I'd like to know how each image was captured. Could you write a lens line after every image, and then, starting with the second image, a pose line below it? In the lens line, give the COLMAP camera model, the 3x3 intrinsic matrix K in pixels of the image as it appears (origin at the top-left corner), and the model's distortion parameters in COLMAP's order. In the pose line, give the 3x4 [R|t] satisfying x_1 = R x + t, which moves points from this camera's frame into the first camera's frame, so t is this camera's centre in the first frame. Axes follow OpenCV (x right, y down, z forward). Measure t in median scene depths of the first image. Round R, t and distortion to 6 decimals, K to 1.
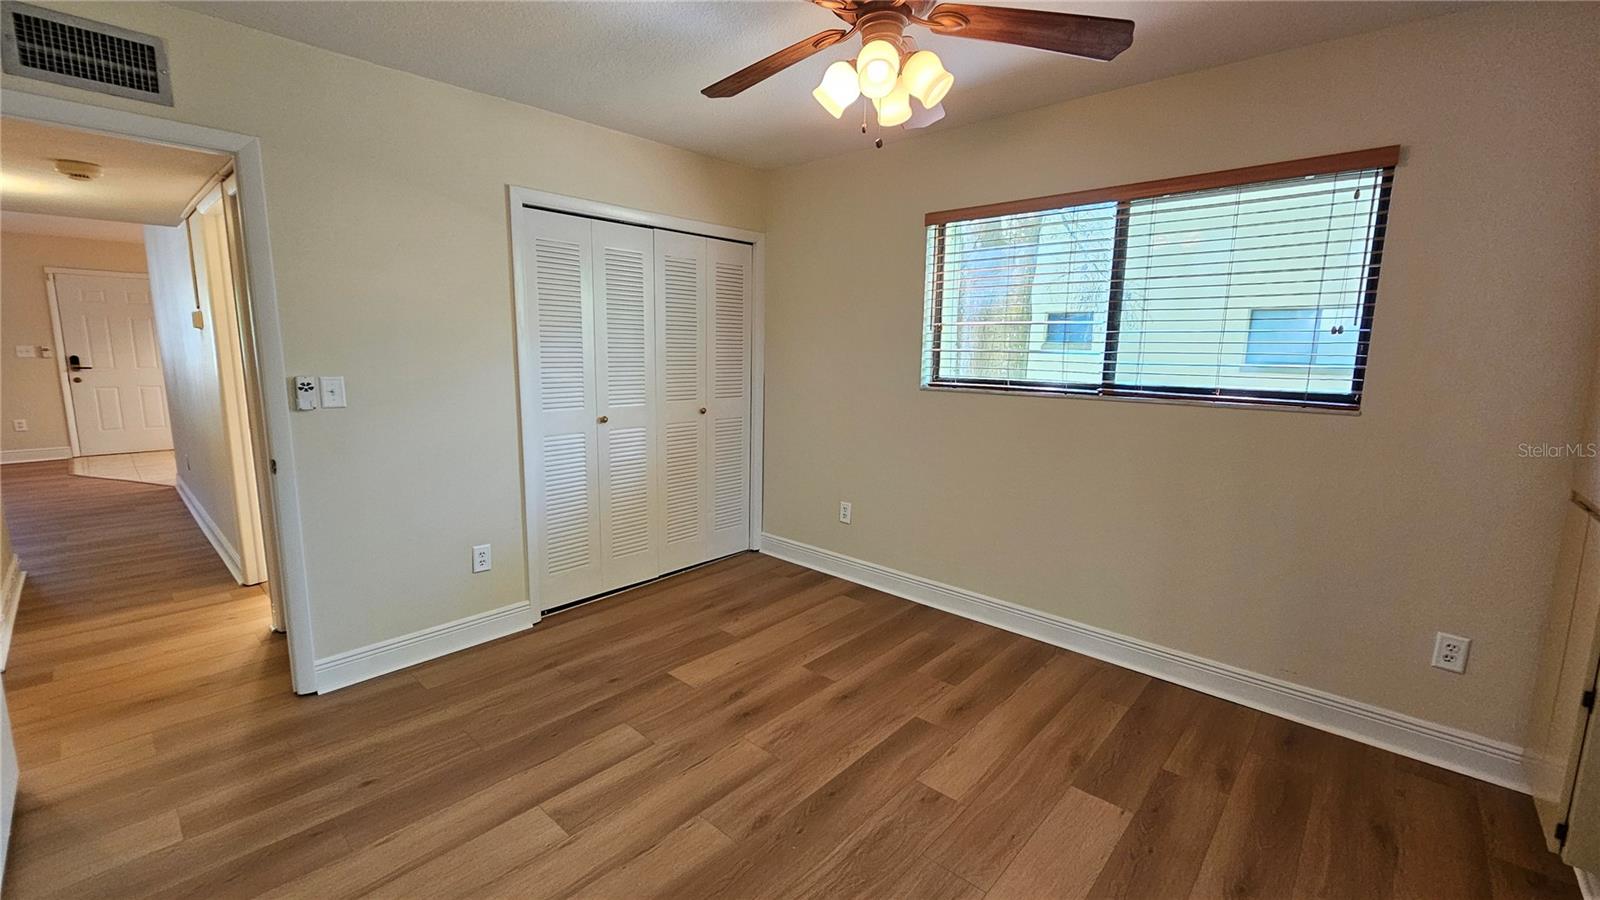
lens RADIAL K [[656.6, 0, 800.0], [0, 656.6, 450.0], [0, 0, 1]] dist [-0.001331, 0.000022]
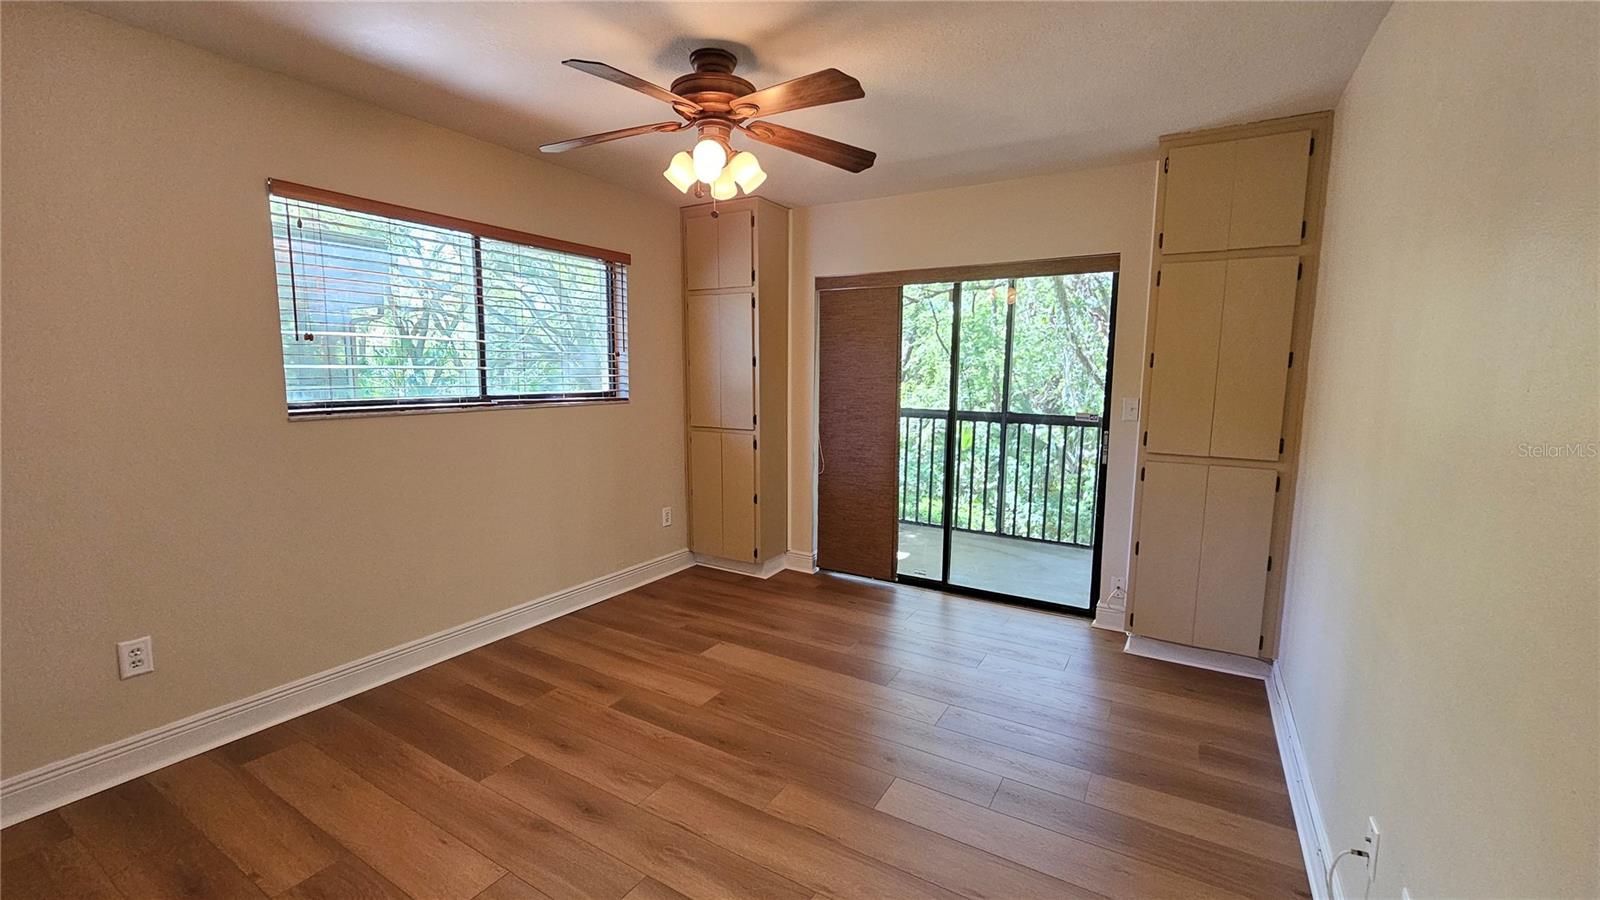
lens RADIAL K [[674.4, 0, 778.2], [0, 674.4, 456.7], [0, 0, 1]] dist [0.053808, 0.000027]
pose [[-0.168504, -0.144081, 0.975114, -0.812828], [0.146306, 0.974646, 0.169294, -0.129968], [-0.974783, 0.171191, -0.143152, 0.729357]]
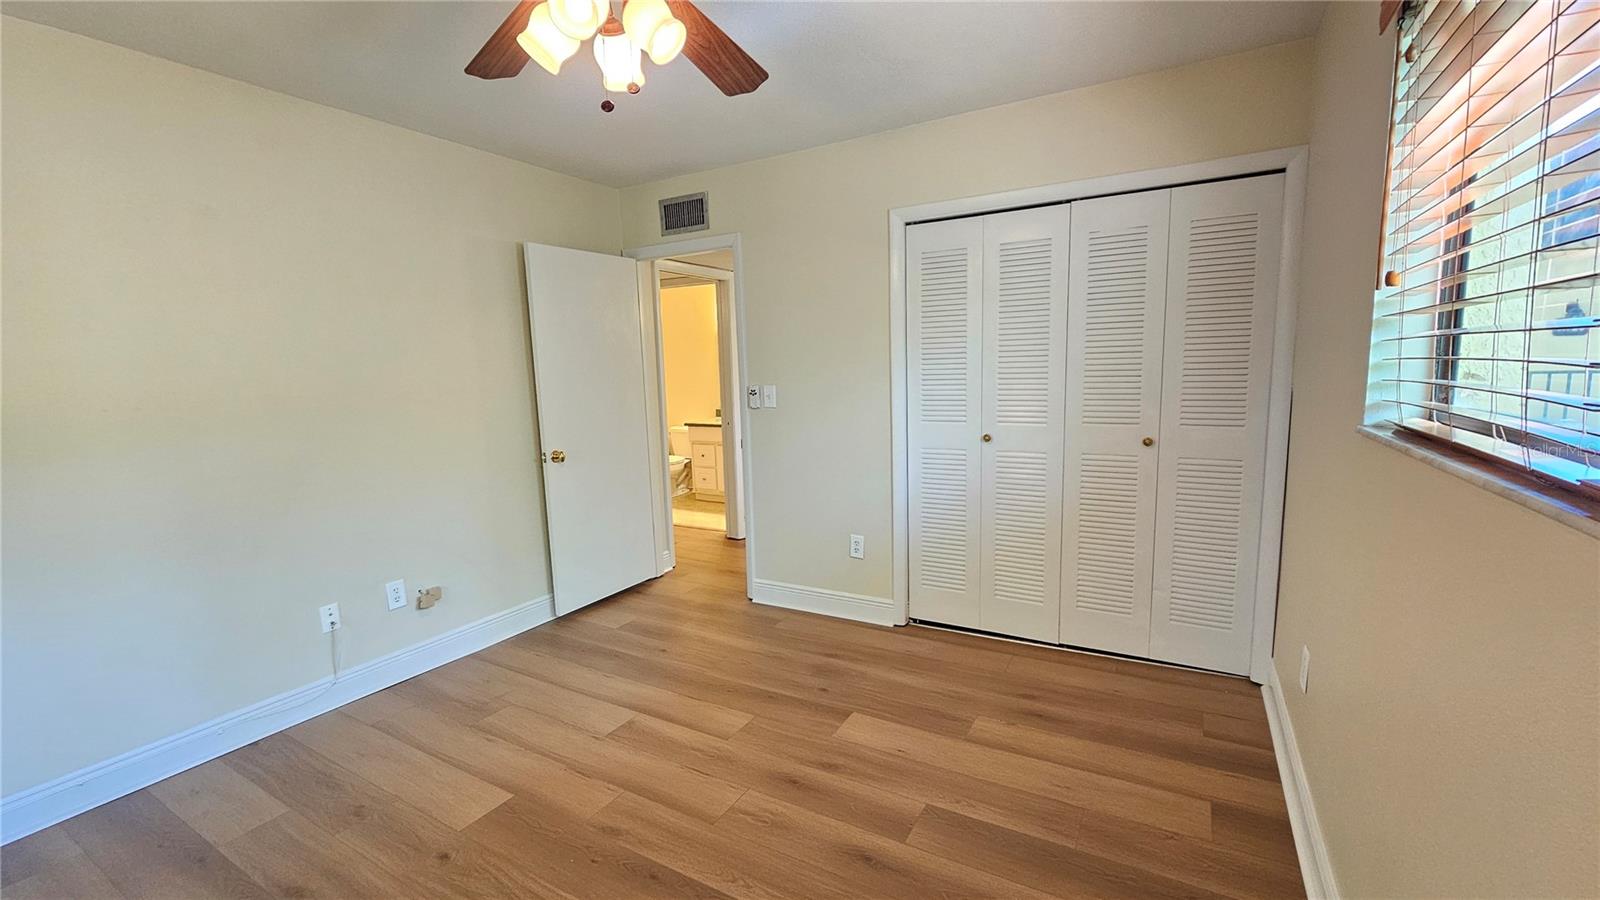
lens RADIAL K [[656.6, 0, 800.0], [0, 656.6, 450.0], [0, 0, 1]] dist [-0.001331, 0.000022]
pose [[0.209528, 0.107630, -0.971861, 0.639288], [-0.118458, 0.989397, 0.084033, -0.093045], [0.970601, 0.097517, 0.220056, 0.695130]]
